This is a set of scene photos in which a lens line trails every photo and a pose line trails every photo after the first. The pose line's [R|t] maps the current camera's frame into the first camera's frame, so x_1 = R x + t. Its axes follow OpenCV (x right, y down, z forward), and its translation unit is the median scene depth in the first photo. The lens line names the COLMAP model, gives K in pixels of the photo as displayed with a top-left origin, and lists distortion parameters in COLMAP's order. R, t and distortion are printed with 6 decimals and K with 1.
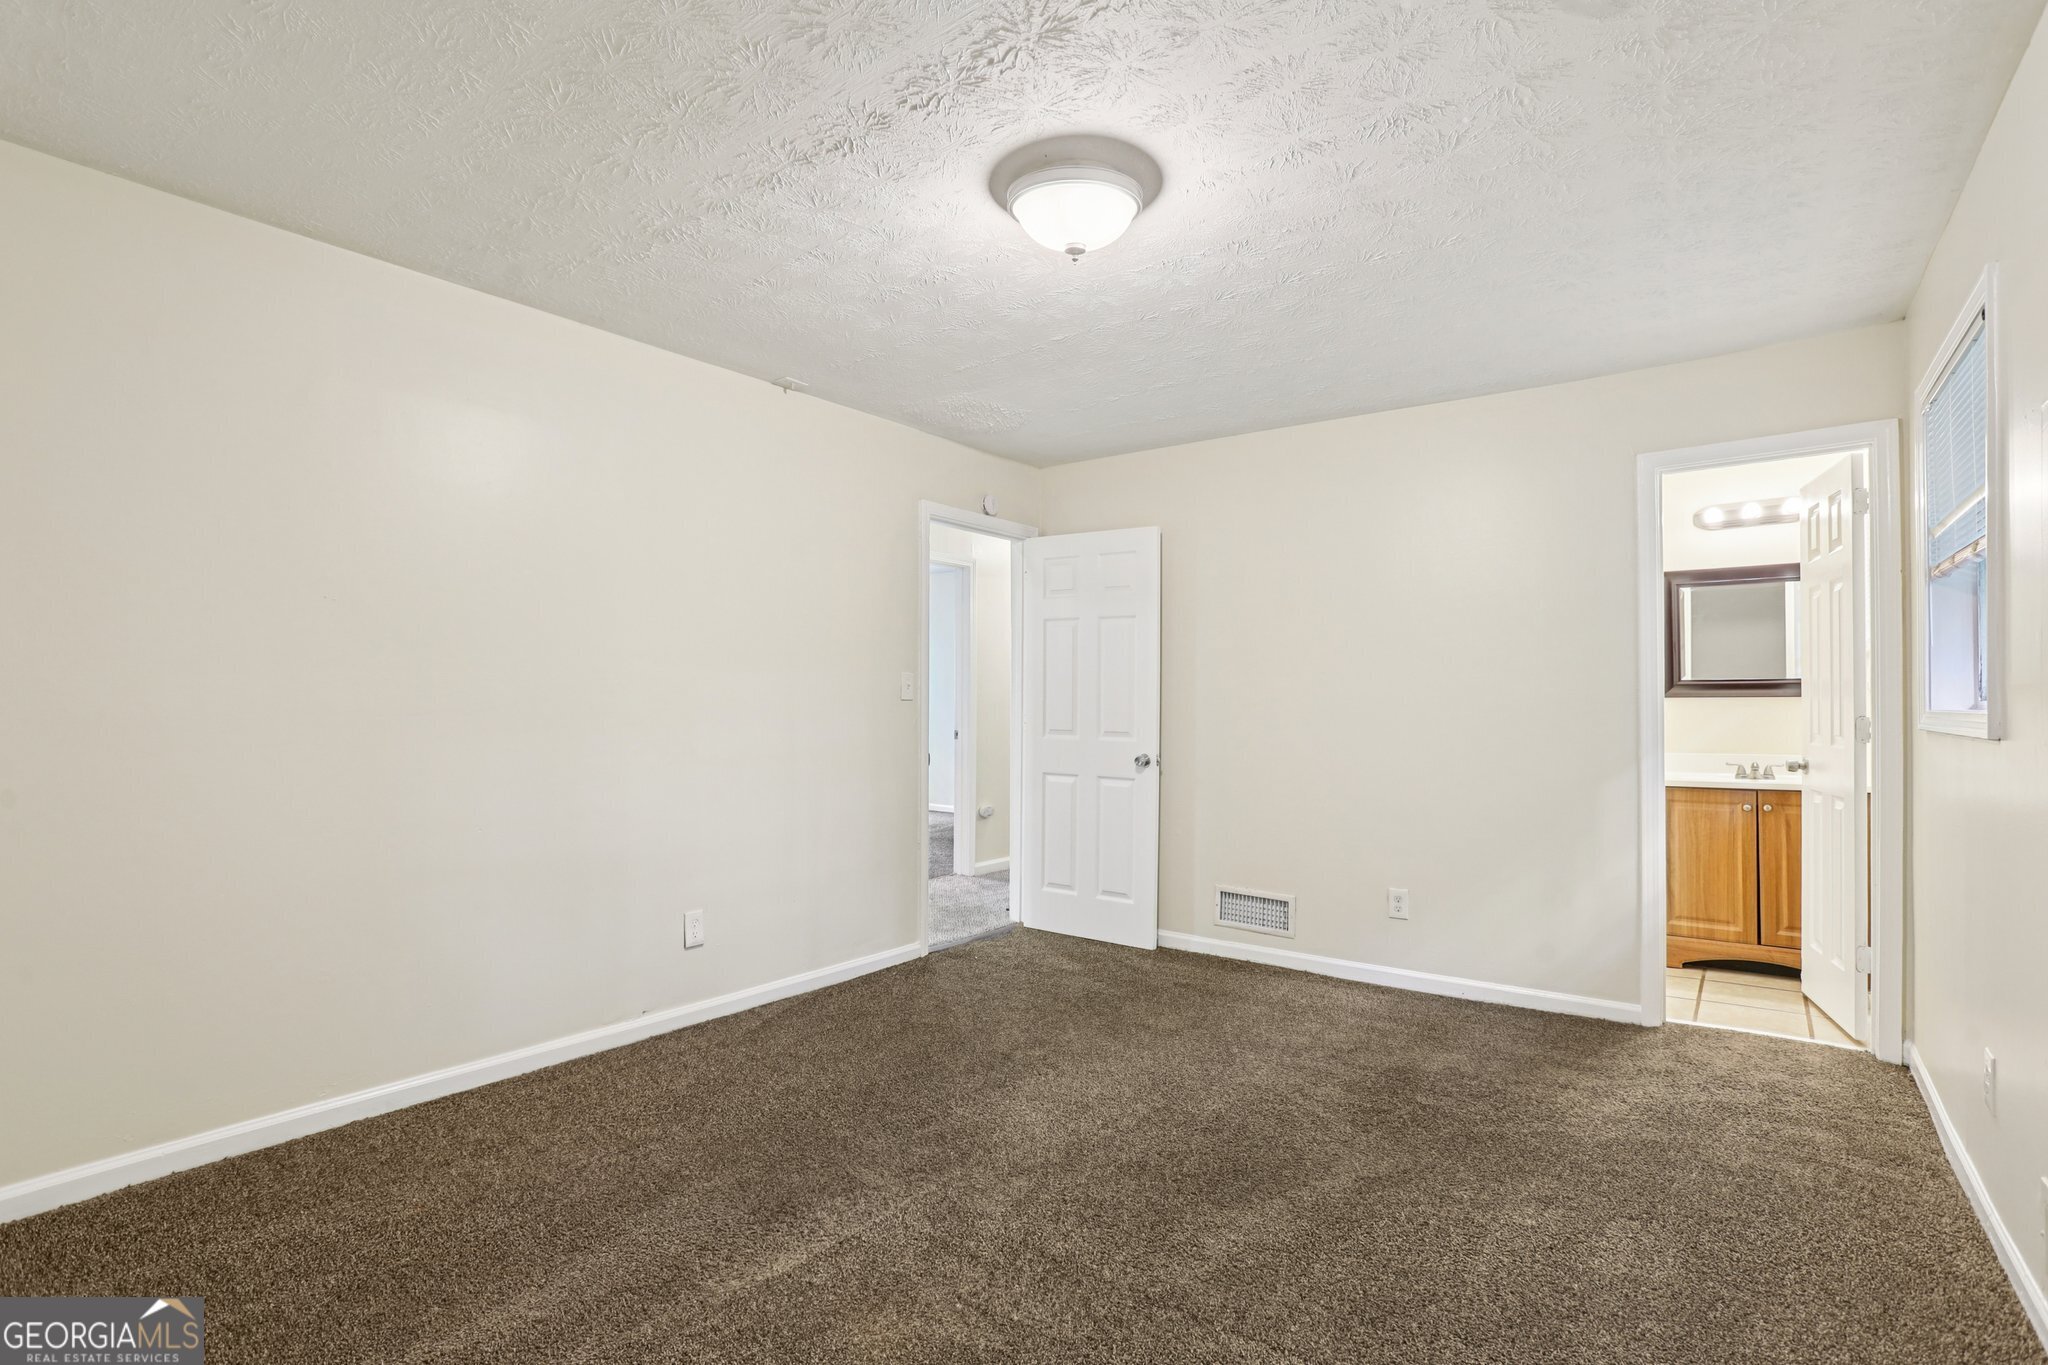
lens RADIAL K [[965.9, 0, 1026.5], [0, 965.9, 686.8], [0, 0, 1]] dist [-0.074636, 0.045159]
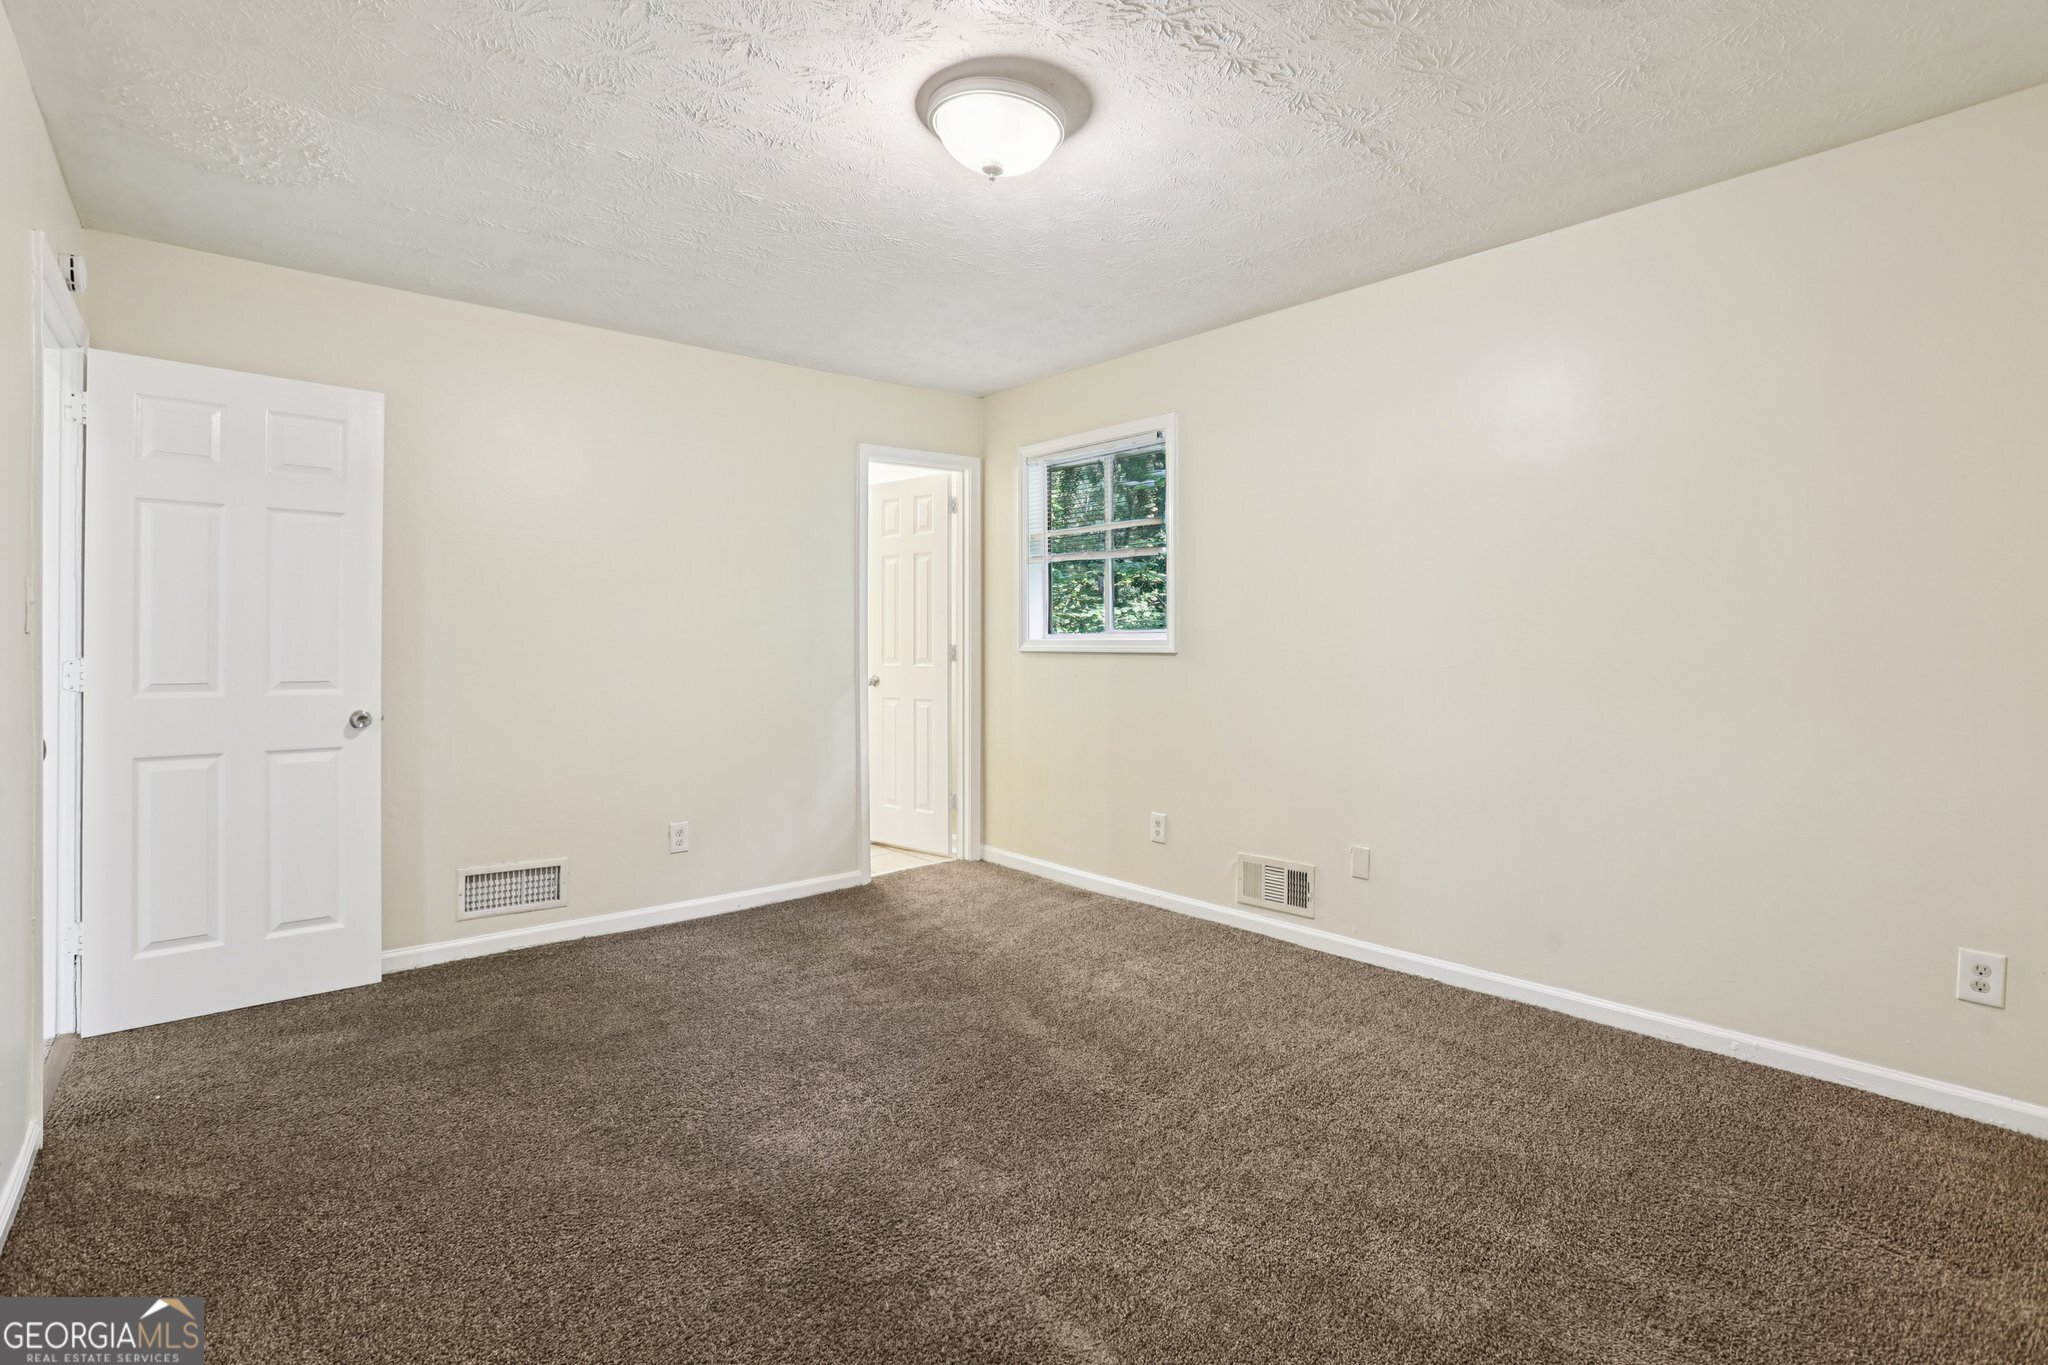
lens RADIAL K [[955.3, 0, 1024.3], [0, 955.3, 632.9], [0, 0, 1]] dist [0.000074, 0.000278]
pose [[0.253270, 0.003586, 0.967389, -0.489823], [-0.009064, 0.999958, -0.001334, 0.010231], [-0.967353, -0.008430, 0.253292, 0.395420]]
